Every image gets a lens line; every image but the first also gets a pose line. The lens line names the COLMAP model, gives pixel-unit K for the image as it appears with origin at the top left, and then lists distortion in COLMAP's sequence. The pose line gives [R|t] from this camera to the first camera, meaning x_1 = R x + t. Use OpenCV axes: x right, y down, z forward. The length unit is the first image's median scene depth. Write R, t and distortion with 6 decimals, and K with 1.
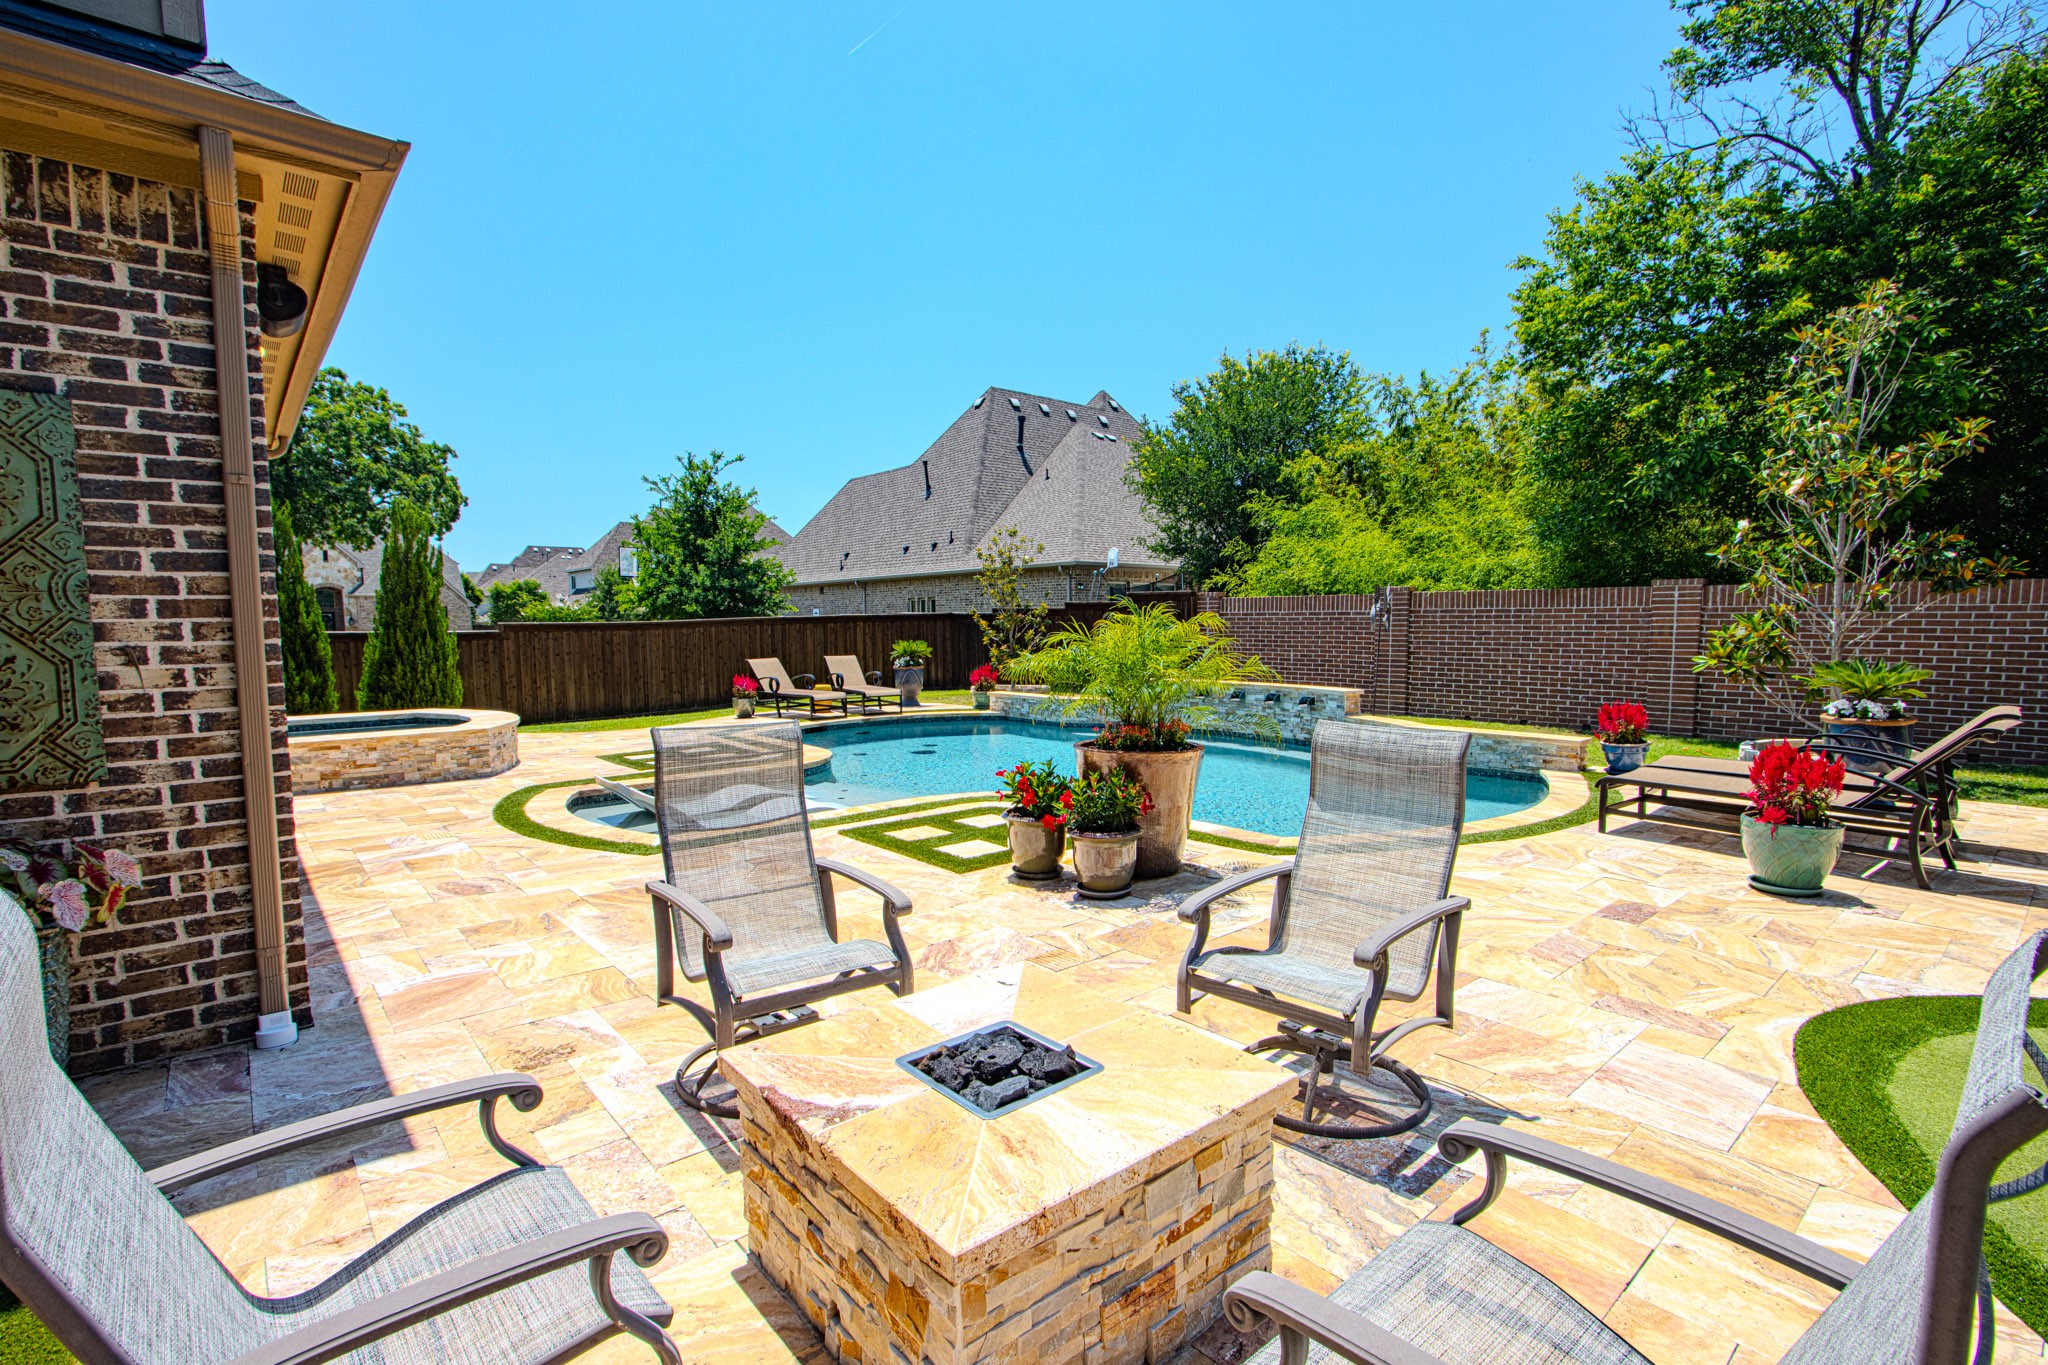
lens RADIAL K [[956.8, 0, 1018.4], [0, 956.8, 696.3], [0, 0, 1]] dist [-0.018610, 0.001527]
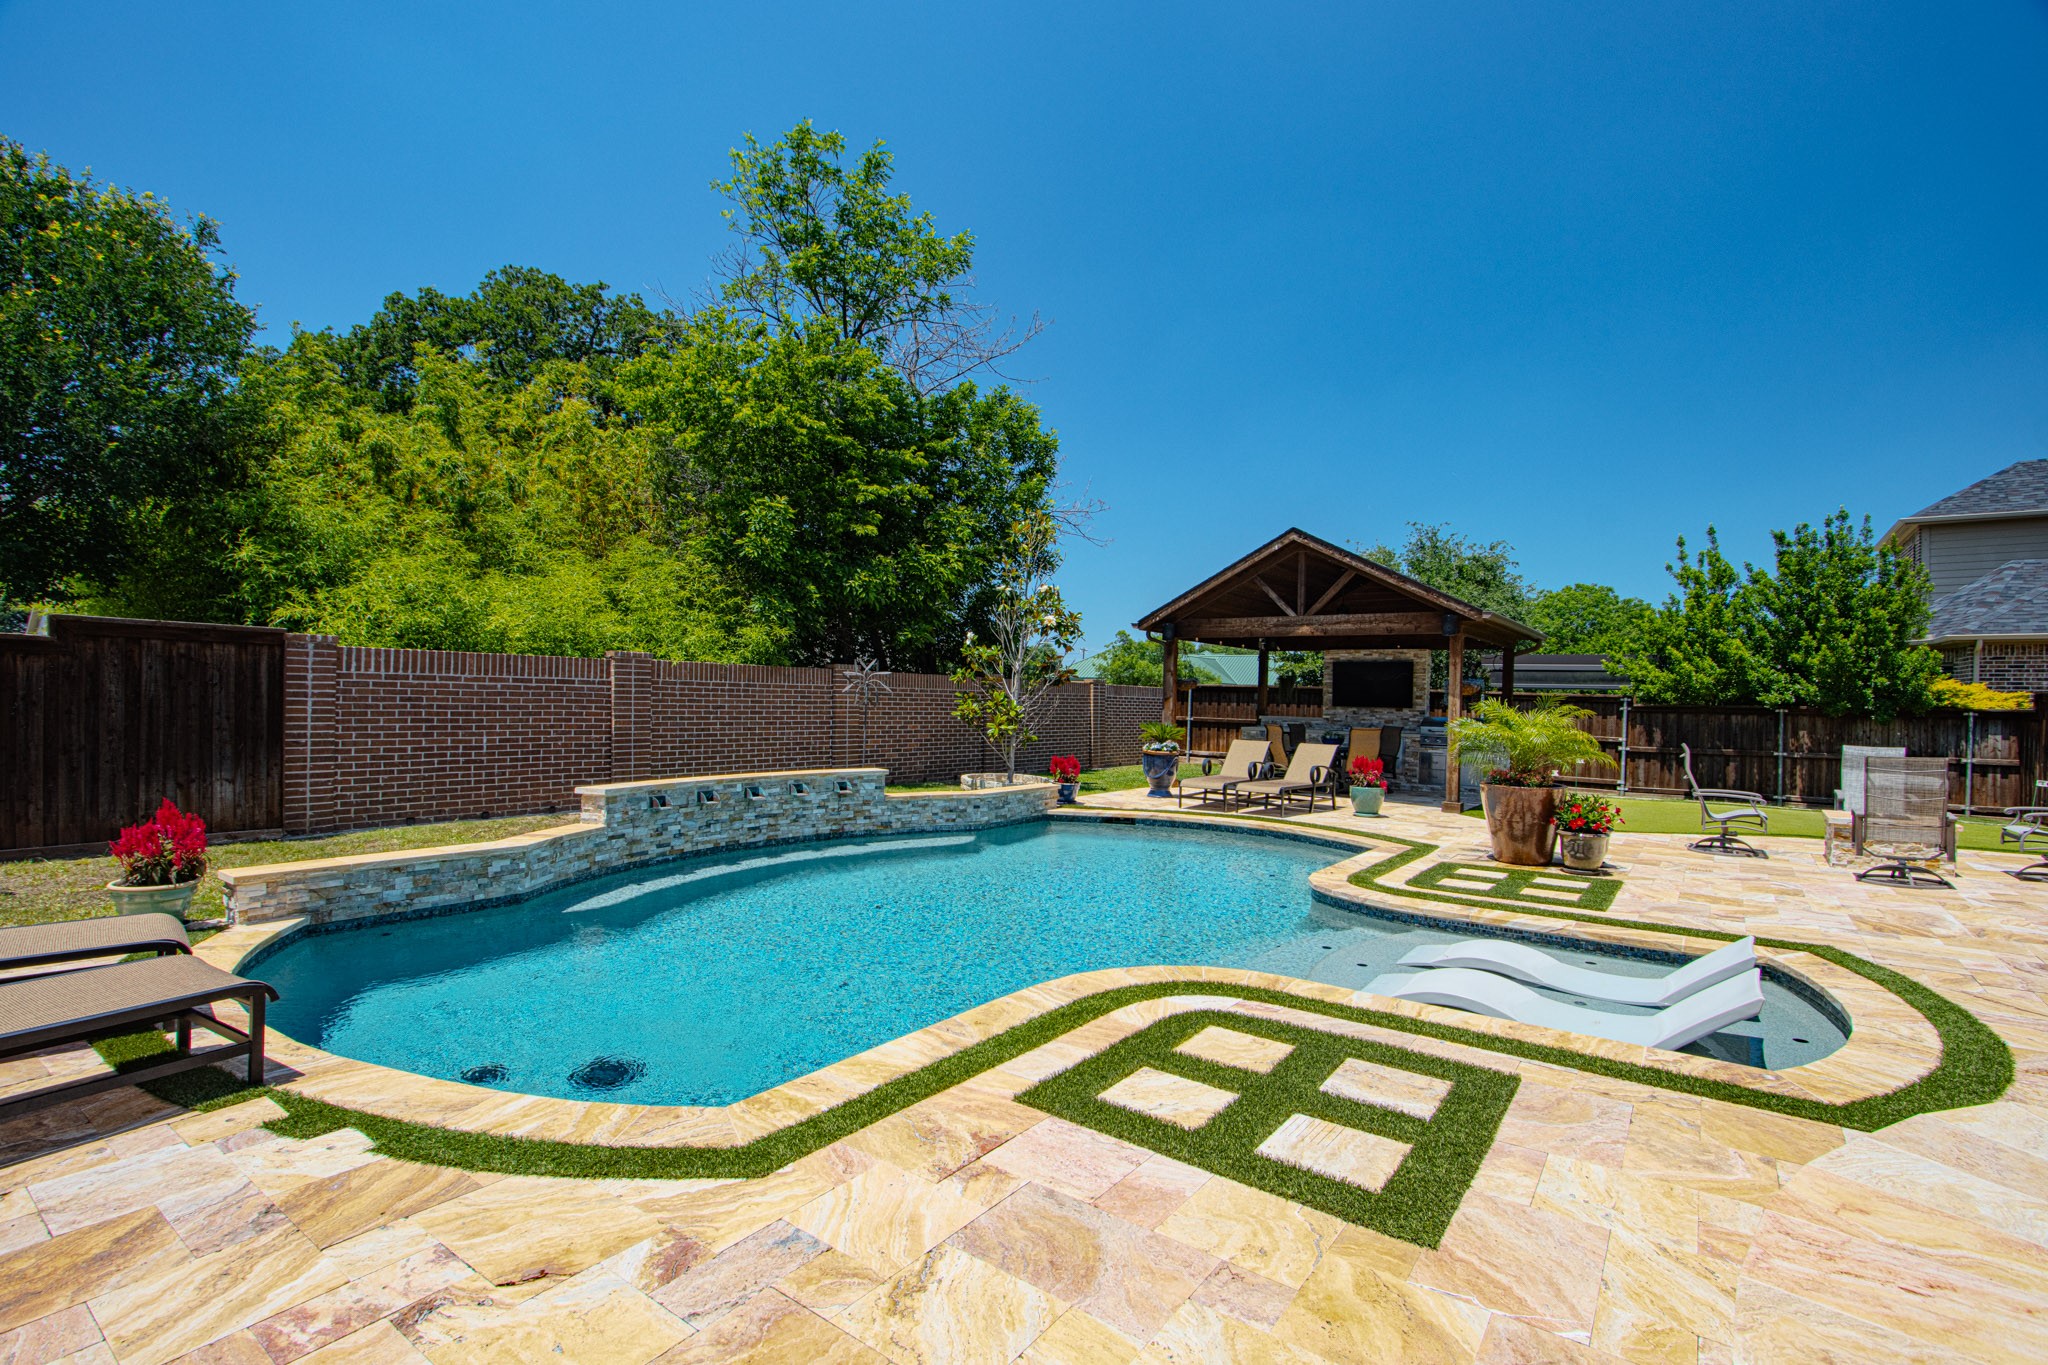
lens RADIAL K [[956.8, 0, 1018.4], [0, 956.8, 696.3], [0, 0, 1]] dist [-0.018610, 0.001527]
pose [[-0.217631, 0.001164, 0.976031, -0.558064], [0.057662, 0.998268, 0.011666, -0.074381], [-0.974326, 0.058819, -0.217321, 0.961879]]
